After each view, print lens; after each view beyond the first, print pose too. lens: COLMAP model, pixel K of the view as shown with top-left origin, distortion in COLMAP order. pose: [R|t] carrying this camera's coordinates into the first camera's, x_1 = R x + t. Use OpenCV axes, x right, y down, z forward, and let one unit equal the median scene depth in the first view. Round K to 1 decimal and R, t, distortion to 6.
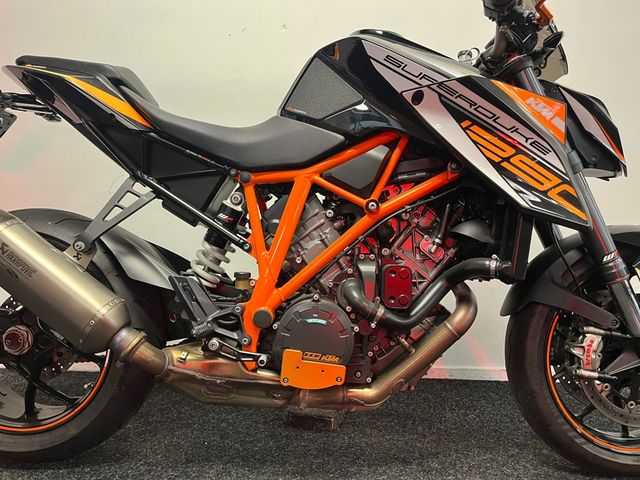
lens RADIAL K [[481.9, 0, 321.5], [0, 481.9, 238.6], [0, 0, 1]] dist [0.081734, -0.108444]
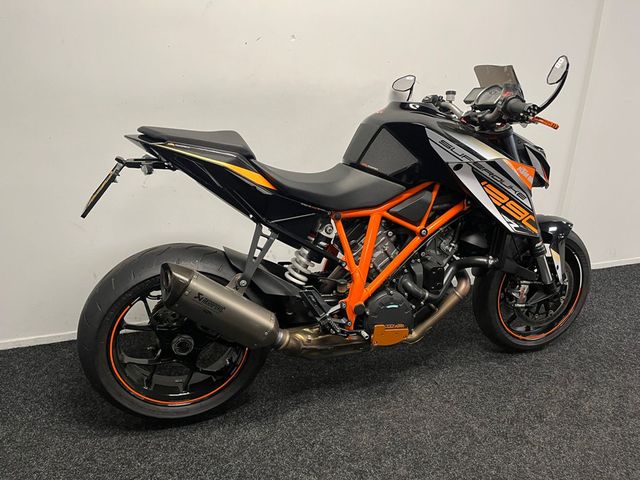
lens RADIAL K [[478.4, 0, 319.1], [0, 478.4, 239.3], [0, 0, 1]] dist [0.085583, -0.110671]
pose [[0.942148, -0.115155, 0.314795, -0.690255], [0.017505, 0.954758, 0.296868, -0.502377], [-0.334739, -0.274183, 0.901539, -0.292197]]
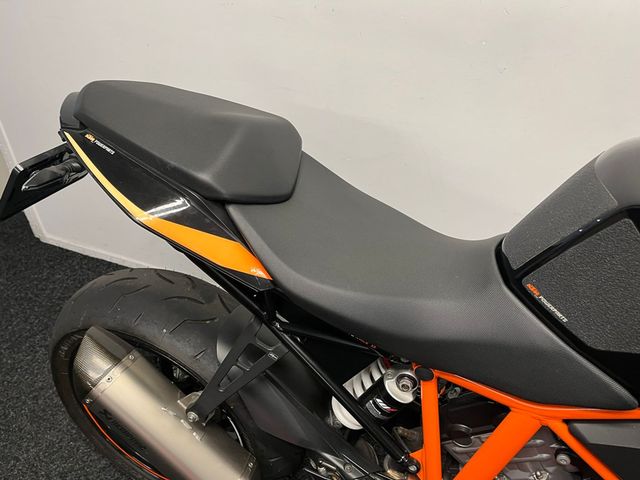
lens RADIAL K [[478.4, 0, 319.1], [0, 478.4, 239.3], [0, 0, 1]] dist [0.085583, -0.110671]
pose [[0.935402, 0.199603, -0.291858, -0.142036], [-0.013226, 0.844599, 0.535236, -0.600982], [0.353337, -0.496801, 0.792680, 0.589624]]
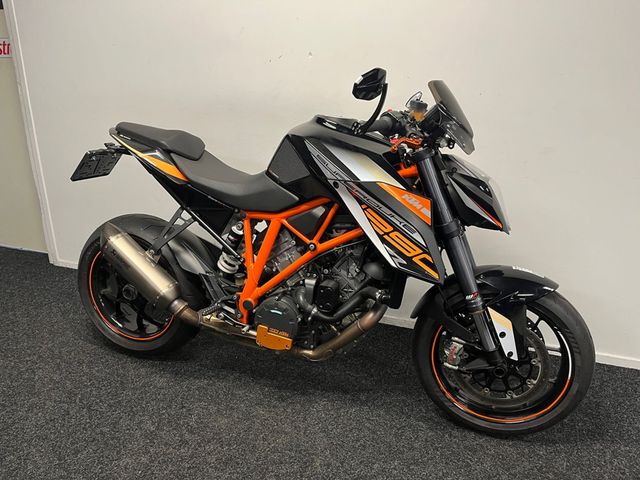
lens RADIAL K [[478.4, 0, 319.1], [0, 478.4, 239.3], [0, 0, 1]] dist [0.085583, -0.110671]
pose [[0.952554, 0.099749, -0.287562, 0.552038], [-0.021724, 0.964645, 0.262654, -0.481660], [0.303595, -0.243945, 0.921043, -0.389604]]
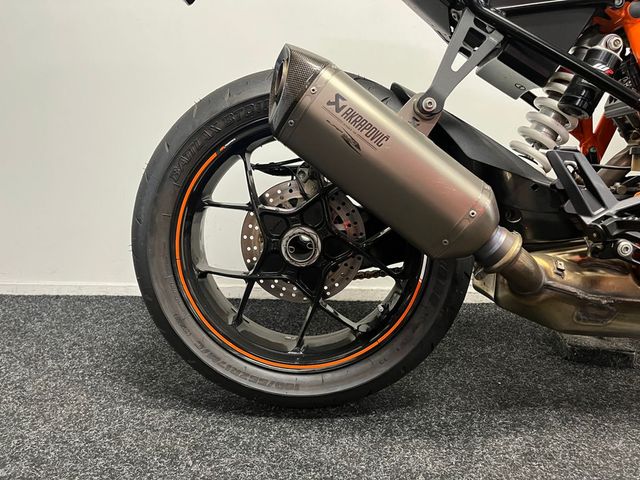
lens RADIAL K [[481.9, 0, 321.5], [0, 481.9, 238.6], [0, 0, 1]] dist [0.081734, -0.108444]
pose [[0.999947, -0.002781, 0.009908, -0.631776], [0.001602, 0.993123, 0.117062, 0.117287], [-0.010166, -0.117040, 0.993075, 0.302887]]
